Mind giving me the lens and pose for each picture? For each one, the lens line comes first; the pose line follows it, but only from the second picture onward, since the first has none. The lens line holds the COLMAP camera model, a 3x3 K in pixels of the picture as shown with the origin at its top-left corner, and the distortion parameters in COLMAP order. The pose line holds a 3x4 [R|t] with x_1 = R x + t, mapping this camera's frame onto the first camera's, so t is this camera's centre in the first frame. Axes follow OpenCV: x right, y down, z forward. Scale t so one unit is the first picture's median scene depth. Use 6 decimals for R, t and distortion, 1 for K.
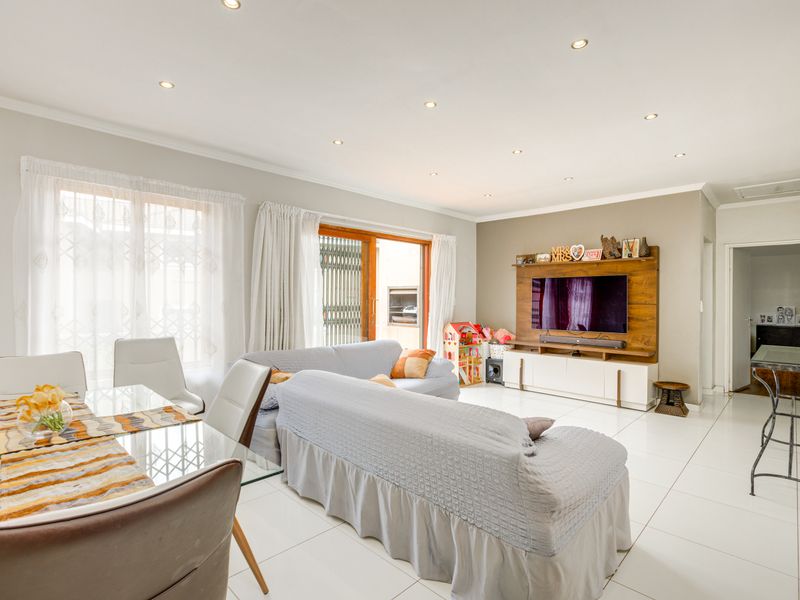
lens RADIAL K [[417.5, 0, 400.0], [0, 417.5, 300.0], [0, 0, 1]] dist [-0.001494, 0.001288]
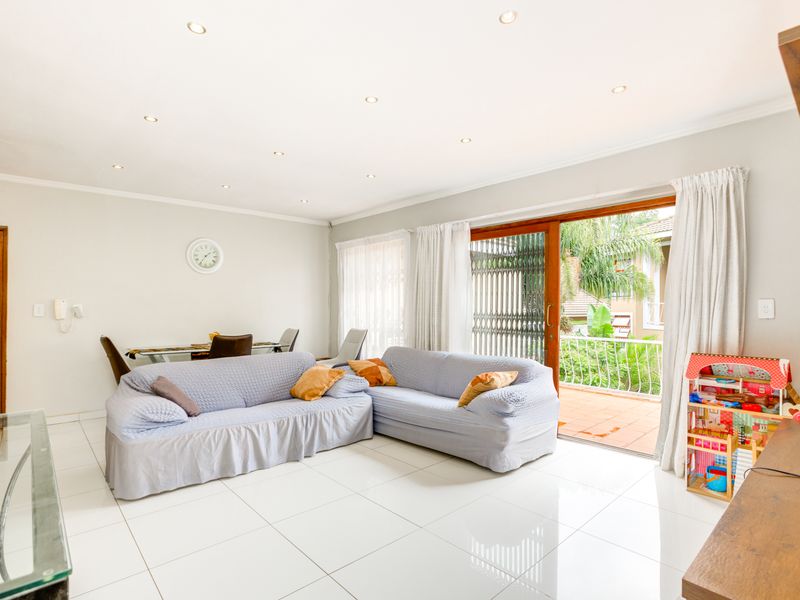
lens RADIAL K [[417.5, 0, 400.0], [0, 417.5, 300.0], [0, 0, 1]] dist [-0.001494, 0.001288]
pose [[-0.064345, -0.024897, -0.997617, 0.695006], [-0.011419, 0.999642, -0.024211, 0.008010], [0.997862, 0.009834, -0.064606, 0.777626]]
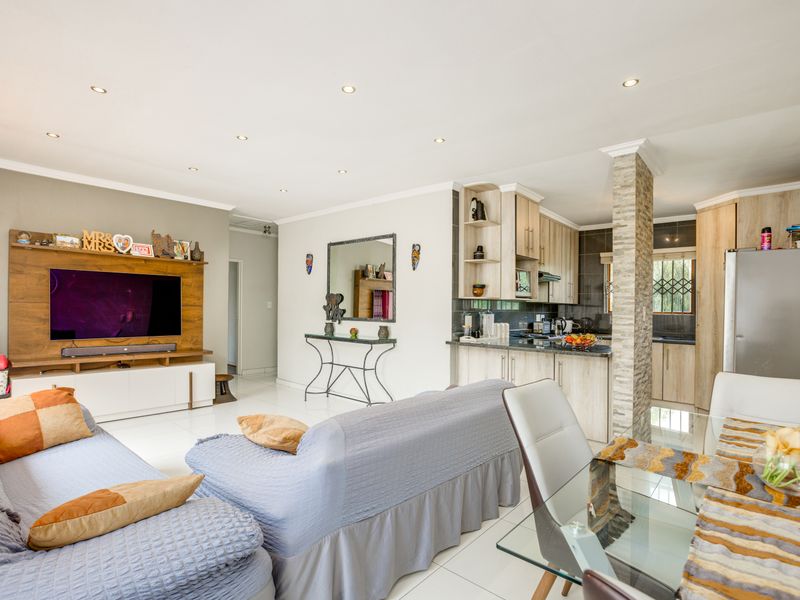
lens RADIAL K [[417.5, 0, 400.0], [0, 417.5, 300.0], [0, 0, 1]] dist [-0.001494, 0.001288]
pose [[-0.055502, 0.016975, 0.998314, -0.454590], [-0.011385, 0.999780, -0.017633, 0.007434], [-0.998394, -0.012344, -0.055297, 0.509225]]
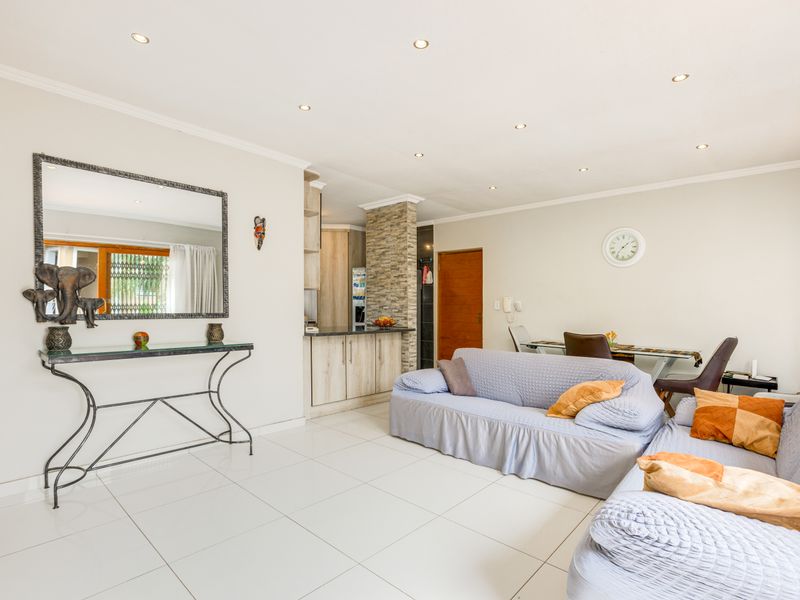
lens RADIAL K [[417.5, 0, 400.0], [0, 417.5, 300.0], [0, 0, 1]] dist [-0.001494, 0.001288]
pose [[-0.999222, -0.020426, -0.033736, 0.223335], [-0.020444, 0.999791, 0.000188, 0.007552], [0.033725, 0.000878, -0.999431, 1.146738]]
